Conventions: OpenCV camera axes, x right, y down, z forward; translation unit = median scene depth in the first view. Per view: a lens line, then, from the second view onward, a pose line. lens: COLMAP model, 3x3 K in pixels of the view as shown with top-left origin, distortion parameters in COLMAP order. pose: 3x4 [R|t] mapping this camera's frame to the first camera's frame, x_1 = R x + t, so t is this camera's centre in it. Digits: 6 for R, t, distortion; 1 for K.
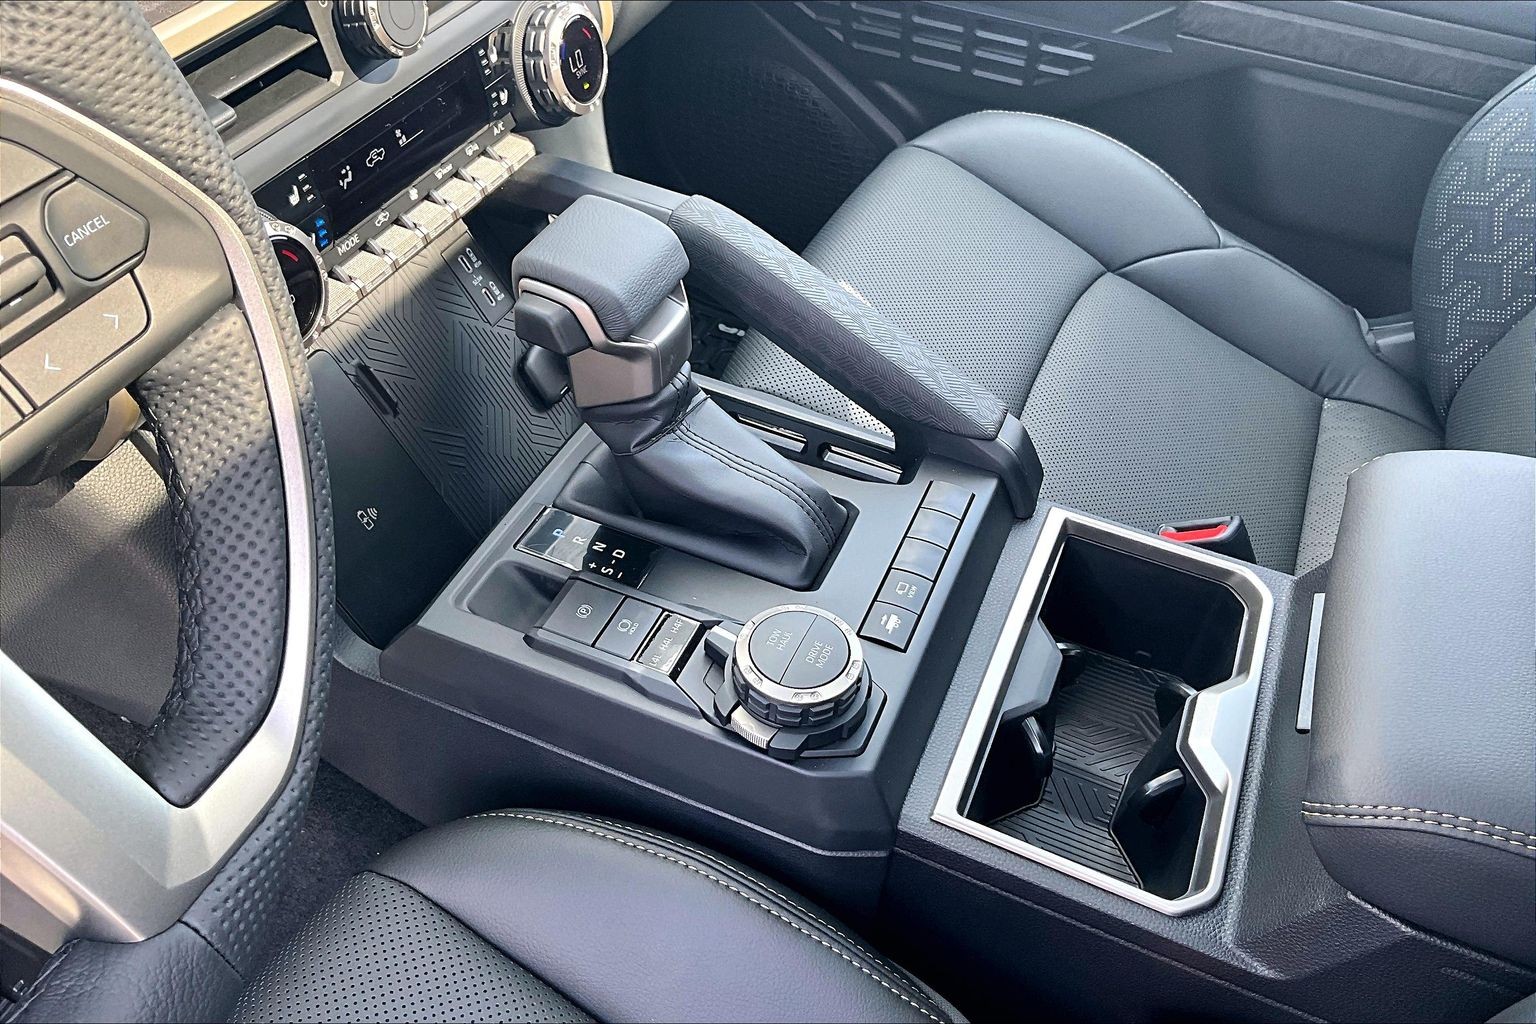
lens RADIAL K [[1267.8, 0, 761.9], [0, 1267.8, 512.5], [0, 0, 1]] dist [0.103522, -0.245654]
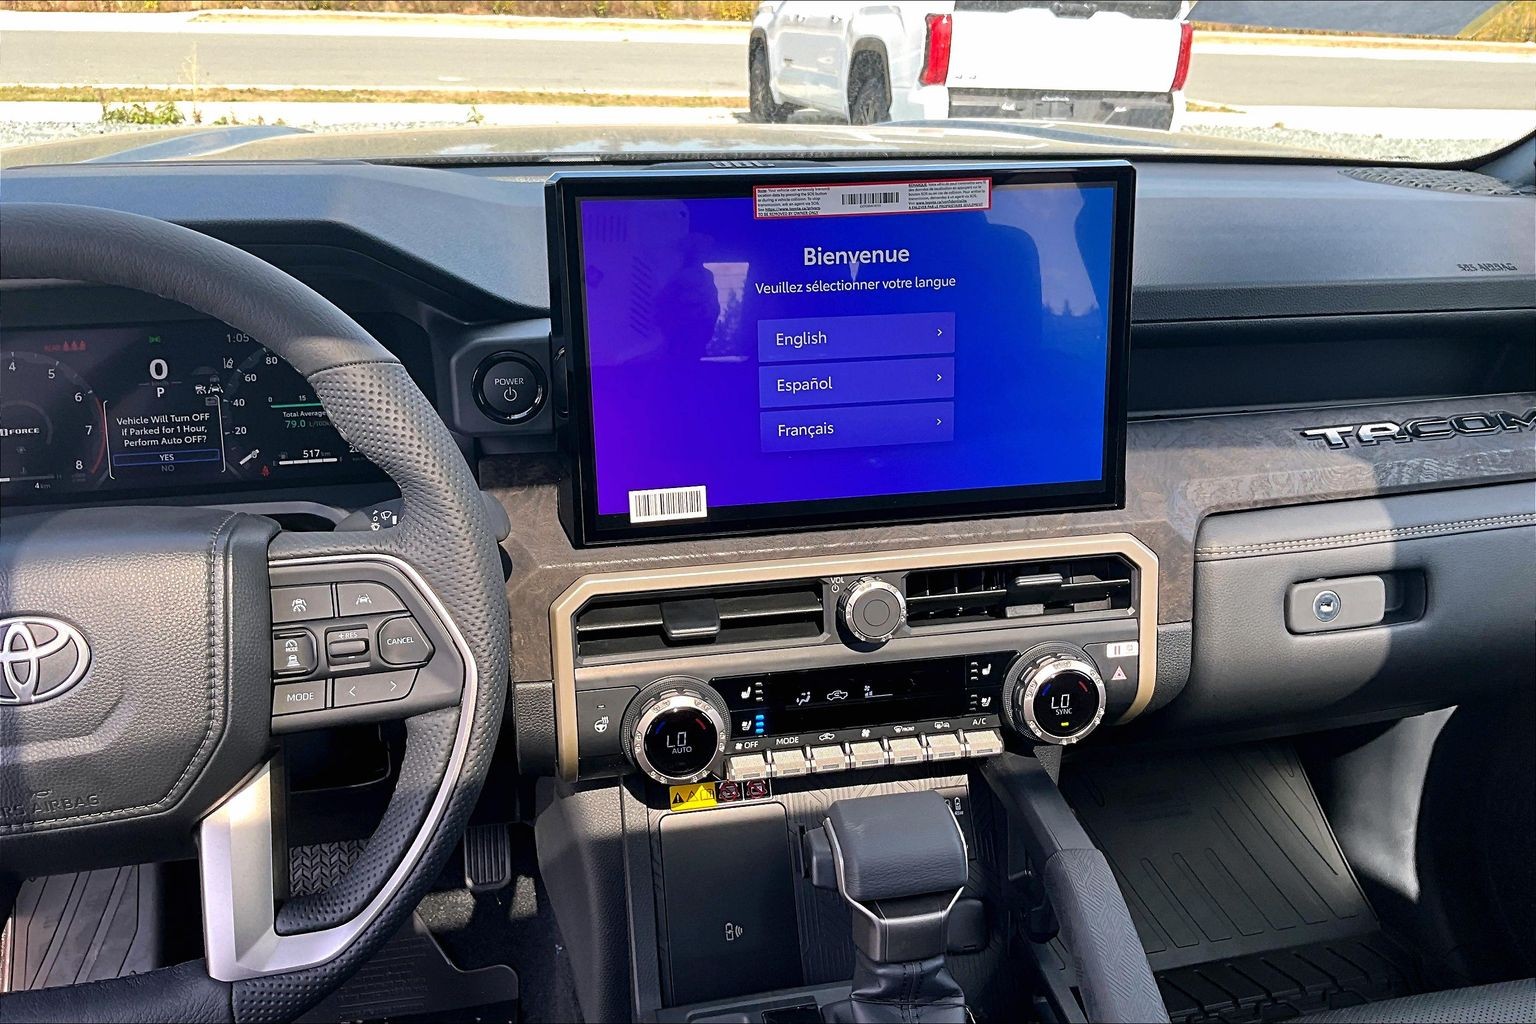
lens RADIAL K [[1279.1, 0, 742.1], [0, 1279.1, 511.3], [0, 0, 1]] dist [0.089158, -0.240988]
pose [[0.578767, 0.293133, -0.760988, 0.562511], [-0.557153, 0.823551, -0.106509, -0.212516], [0.595491, 0.485631, 0.639964, -0.032884]]
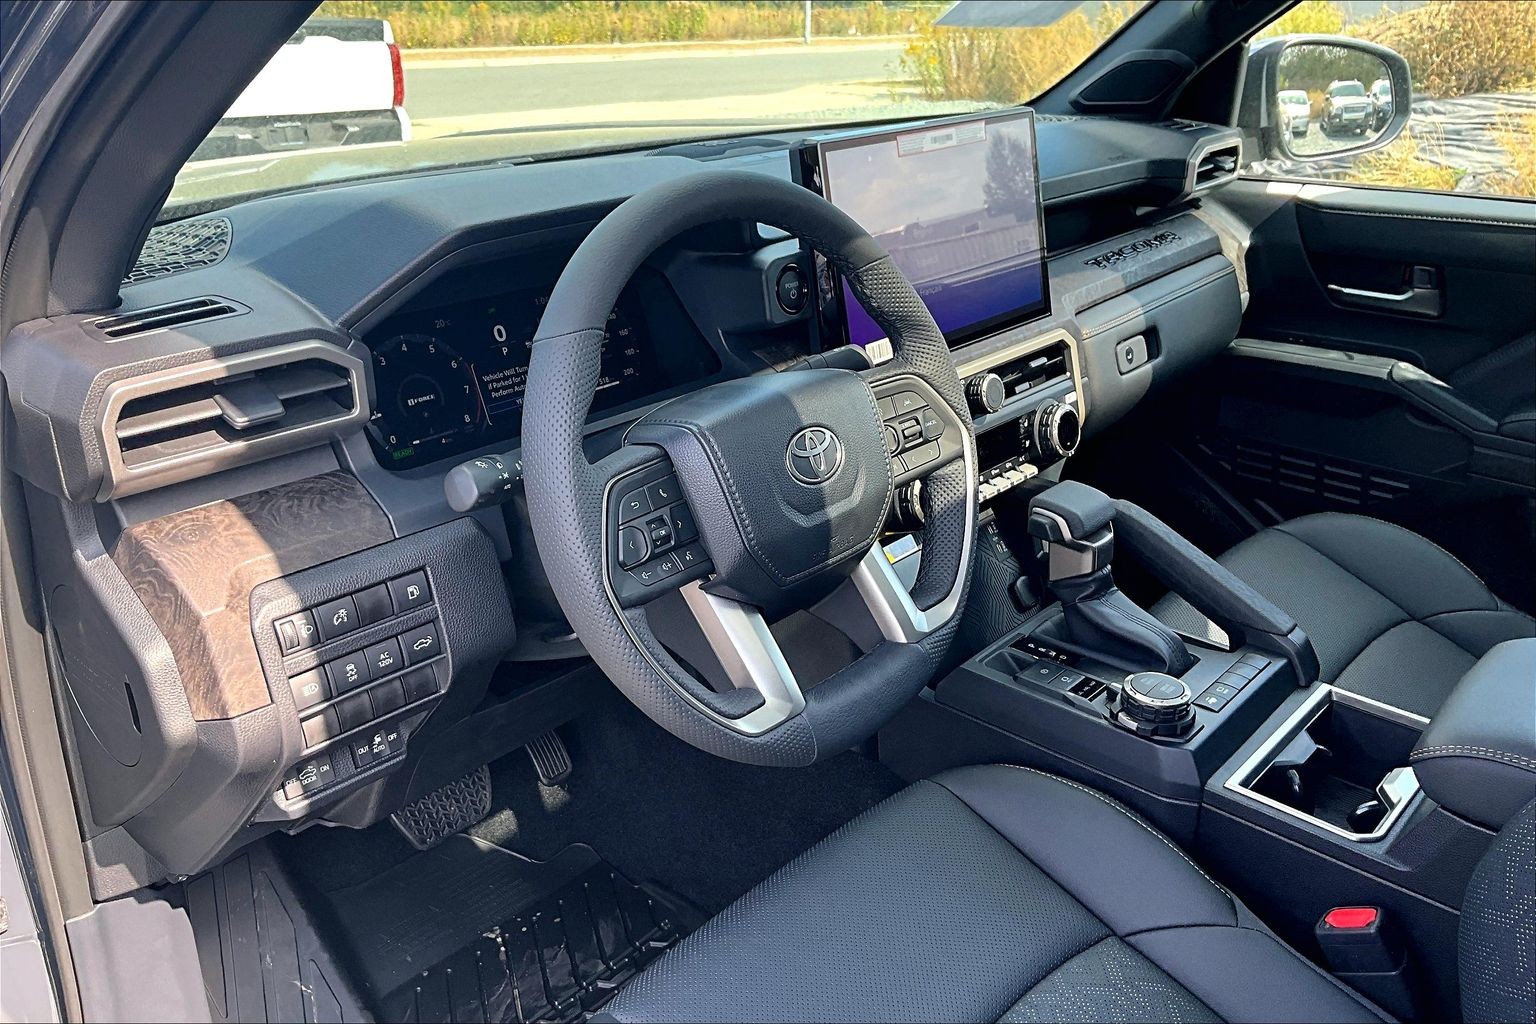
lens RADIAL K [[1267.8, 0, 761.9], [0, 1267.8, 512.5], [0, 0, 1]] dist [0.103522, -0.245654]
pose [[0.944786, 0.075539, -0.318861, 0.051849], [-0.186555, 0.923975, -0.333869, 0.531816], [0.269400, 0.374920, 0.887051, -0.865186]]
